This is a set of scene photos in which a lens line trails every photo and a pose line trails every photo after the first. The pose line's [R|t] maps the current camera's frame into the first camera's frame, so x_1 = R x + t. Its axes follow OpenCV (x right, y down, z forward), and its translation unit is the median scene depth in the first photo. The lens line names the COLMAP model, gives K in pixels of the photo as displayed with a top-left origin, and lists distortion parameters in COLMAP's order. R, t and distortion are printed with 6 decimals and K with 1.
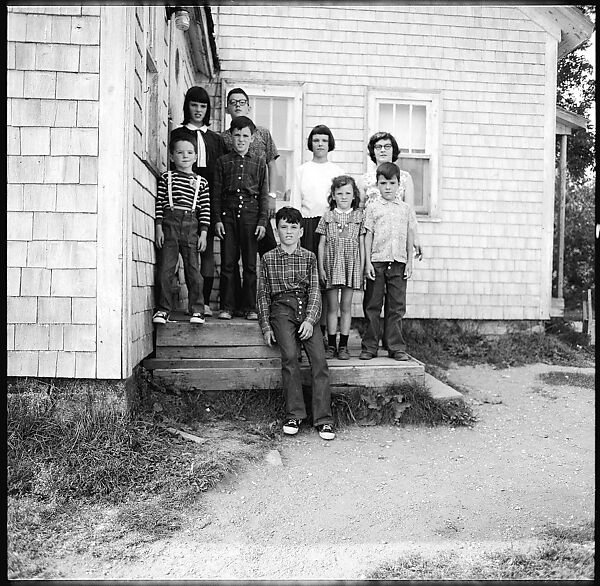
lens RADIAL K [[569.3, 0, 297.5], [0, 569.3, 300.8], [0, 0, 1]] dist [-0.087510, 0.073112]
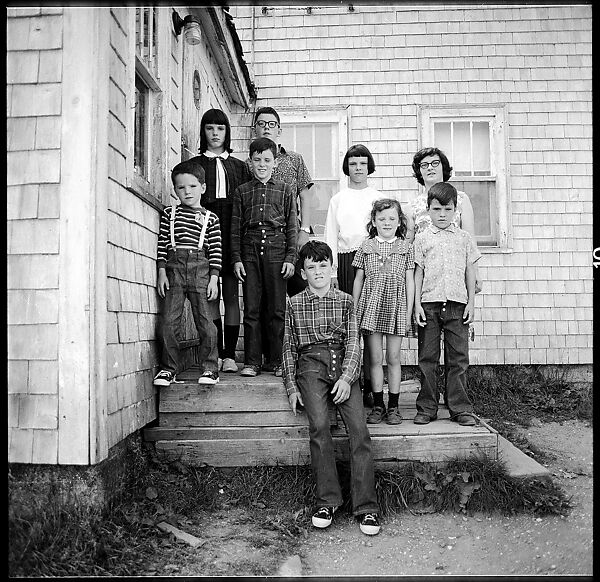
lens RADIAL K [[560.3, 0, 297.2], [0, 560.3, 298.7], [0, 0, 1]] dist [-0.068277, 0.047523]
pose [[0.991184, -0.030332, -0.128977, 0.054091], [0.020742, 0.996963, -0.075060, -0.018516], [0.130862, 0.071723, 0.988803, 0.190487]]
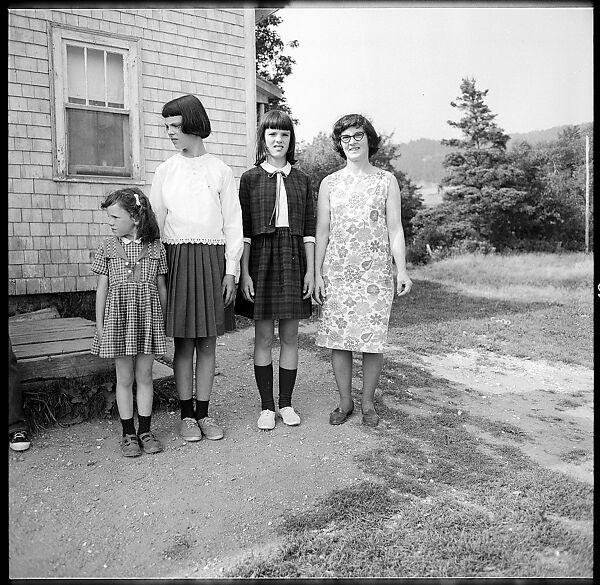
lens RADIAL K [[566.6, 0, 298.2], [0, 566.6, 300.4], [0, 0, 1]] dist [-0.071757, 0.064190]
pose [[0.874353, -0.071237, 0.480033, 0.028921], [0.044522, 0.996771, 0.066826, -0.003241], [-0.483243, -0.037058, 0.874701, 0.108547]]
